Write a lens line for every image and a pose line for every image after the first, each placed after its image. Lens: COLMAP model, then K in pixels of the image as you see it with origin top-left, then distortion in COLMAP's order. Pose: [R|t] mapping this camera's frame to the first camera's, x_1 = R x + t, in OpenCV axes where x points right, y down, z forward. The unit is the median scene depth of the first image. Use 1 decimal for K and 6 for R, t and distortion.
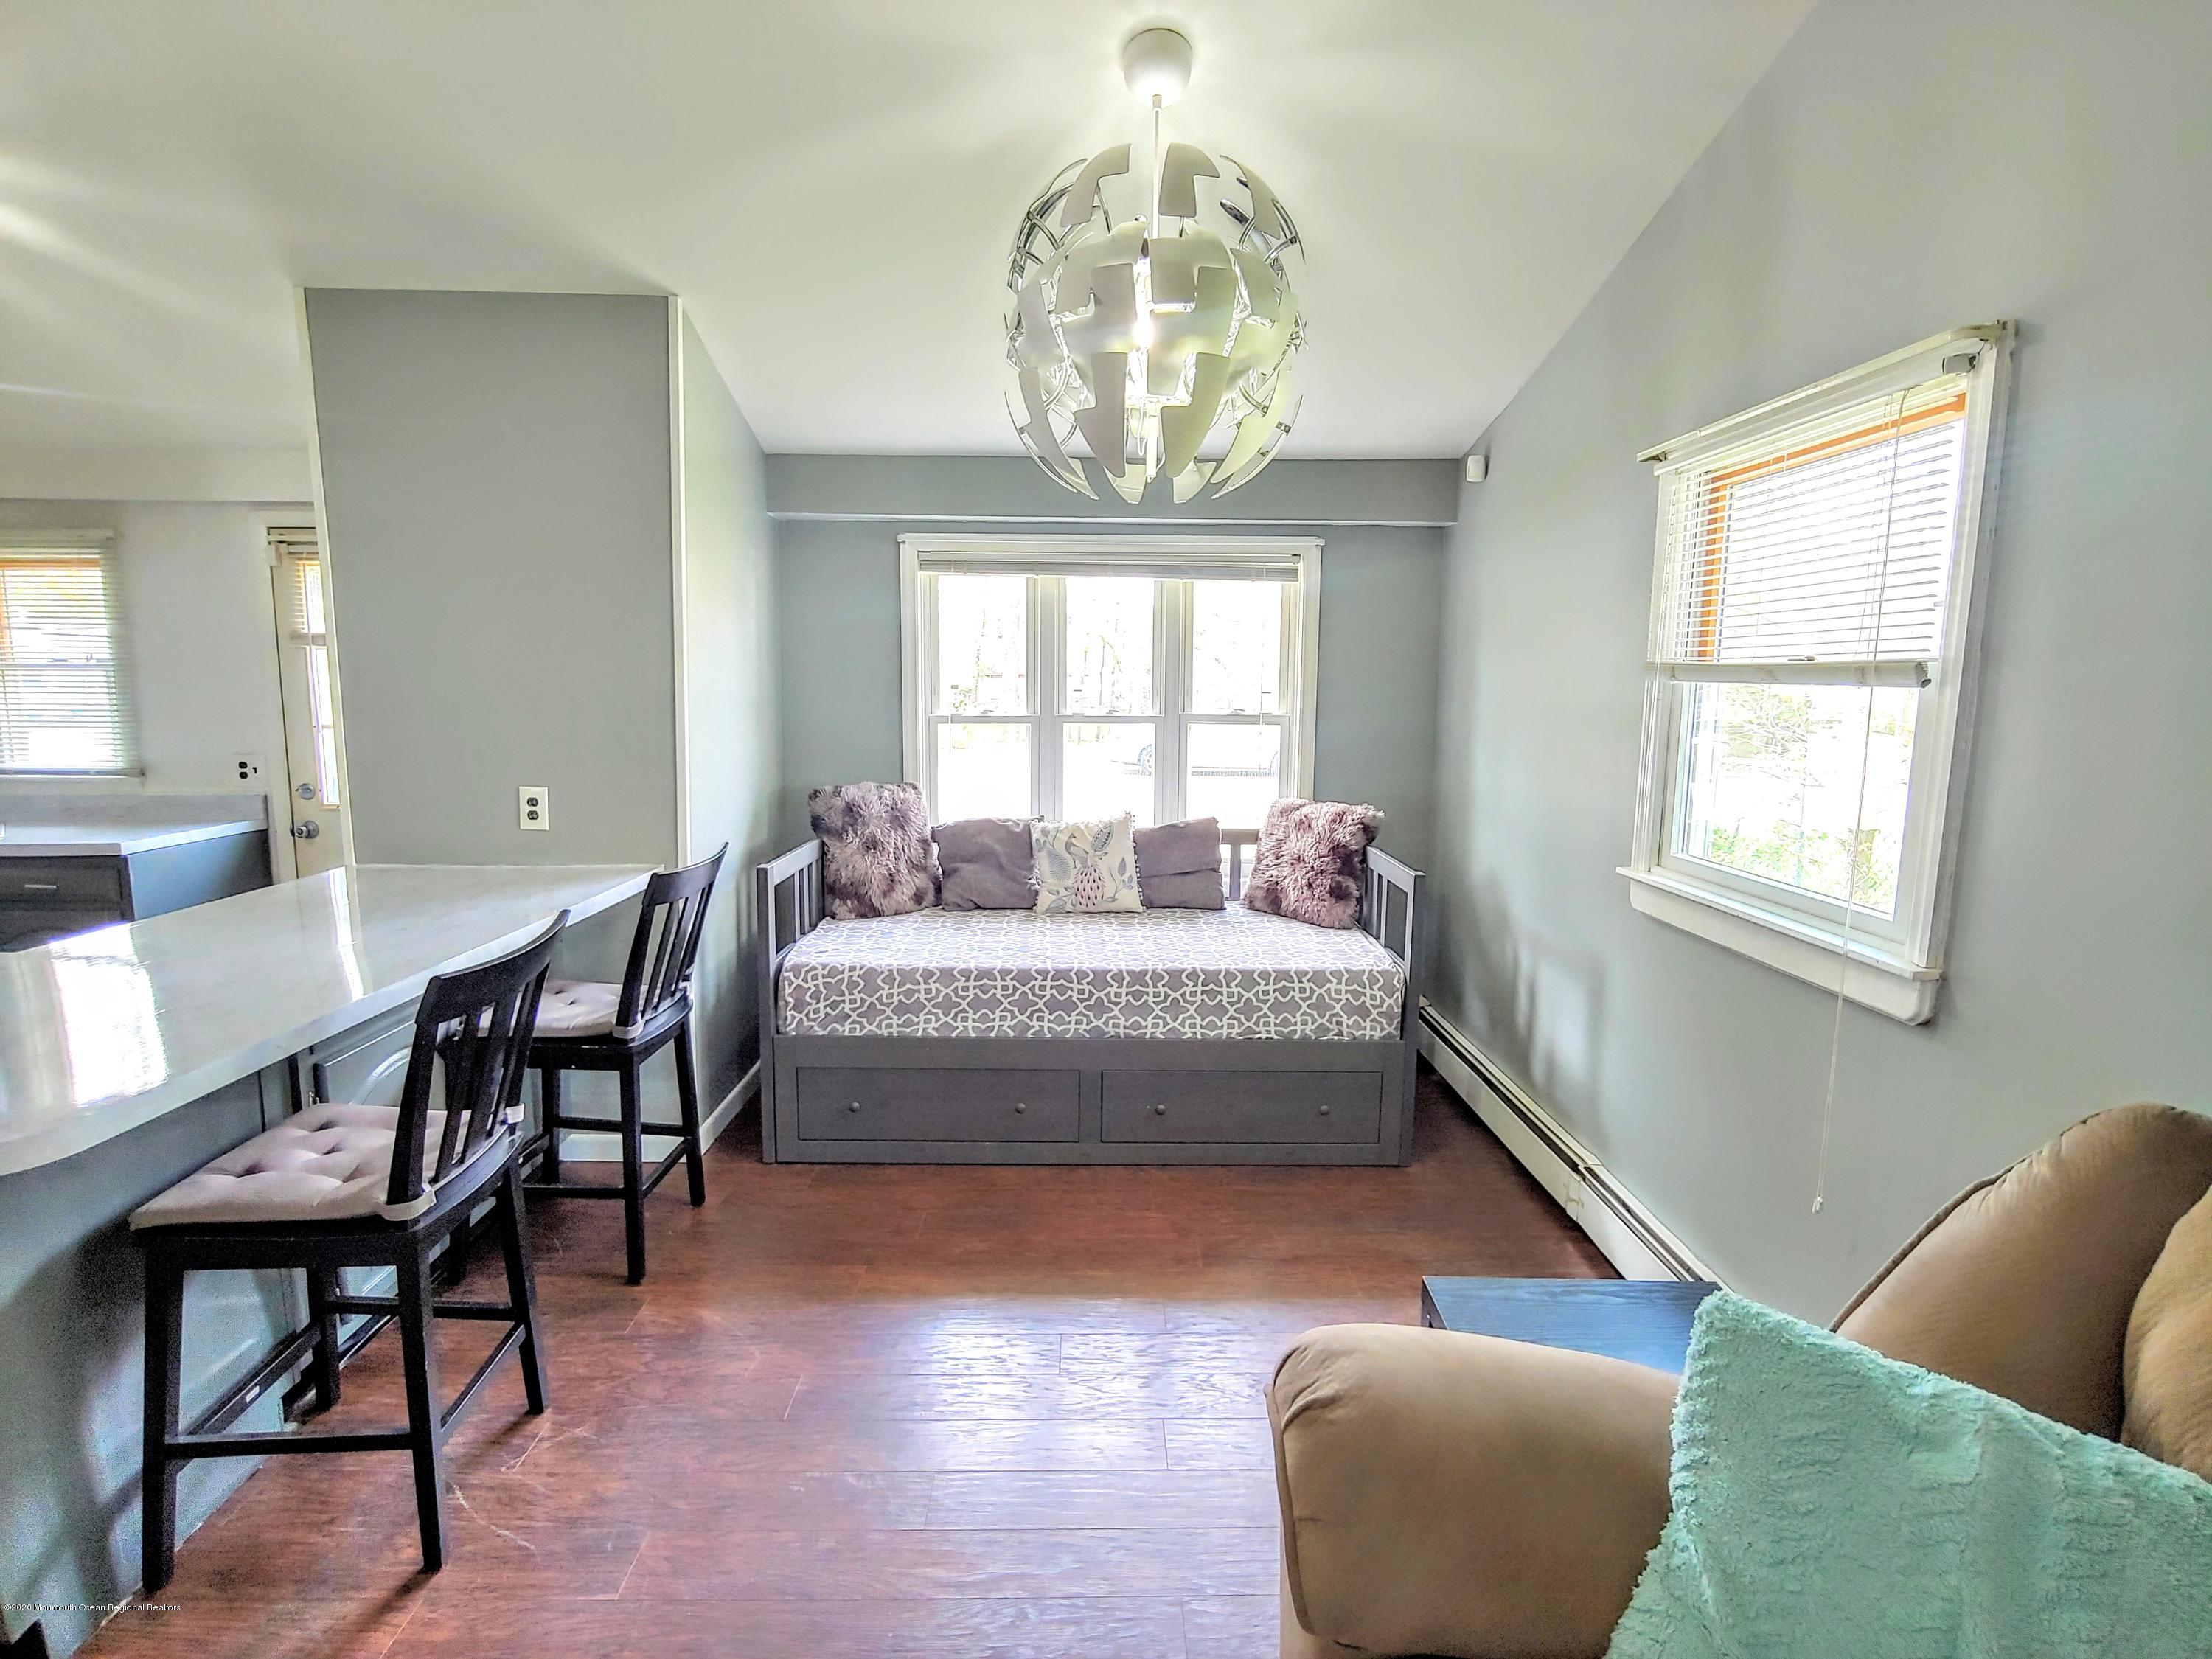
lens RADIAL K [[1055.7, 0, 1115.9], [0, 1055.7, 810.8], [0, 0, 1]] dist [-0.019169, -0.000444]
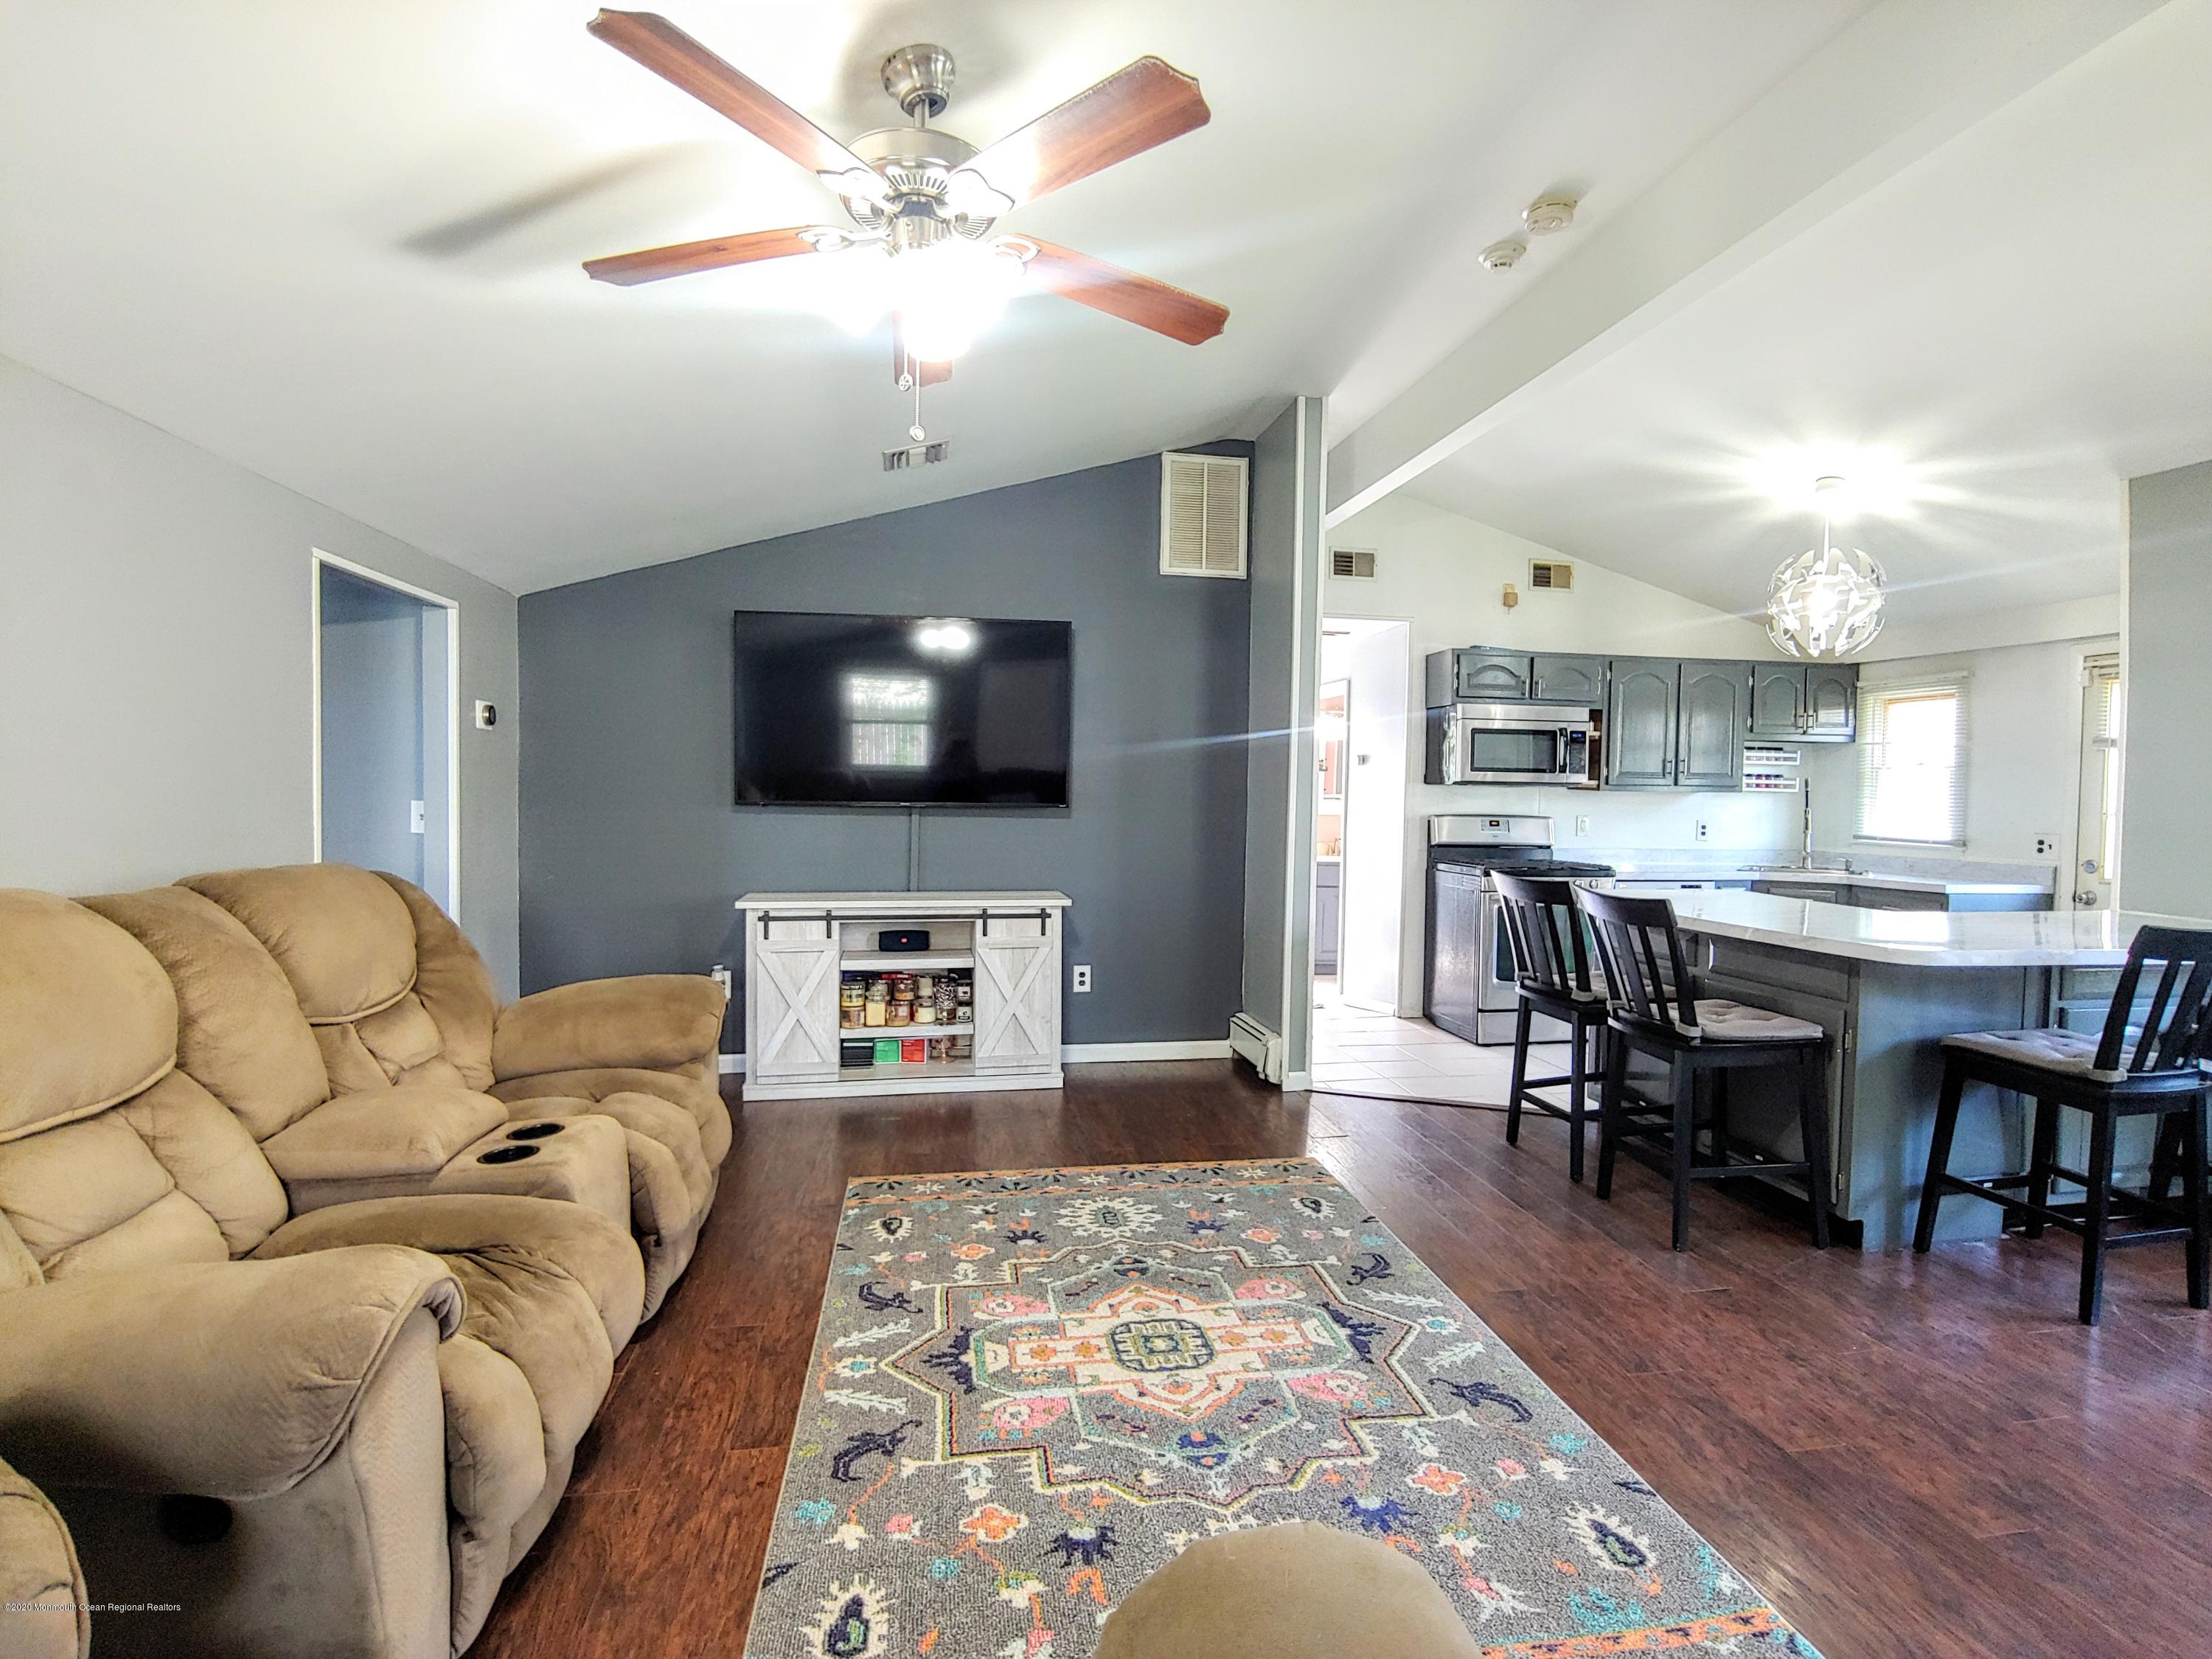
lens RADIAL K [[1055.7, 0, 1105.7], [0, 1055.7, 819.8], [0, 0, 1]] dist [-0.019169, -0.000444]
pose [[0.138058, 0.024635, -0.990118, 0.336928], [-0.140423, 0.990079, 0.005054, 0.105775], [0.980419, 0.138337, 0.140148, -0.391505]]
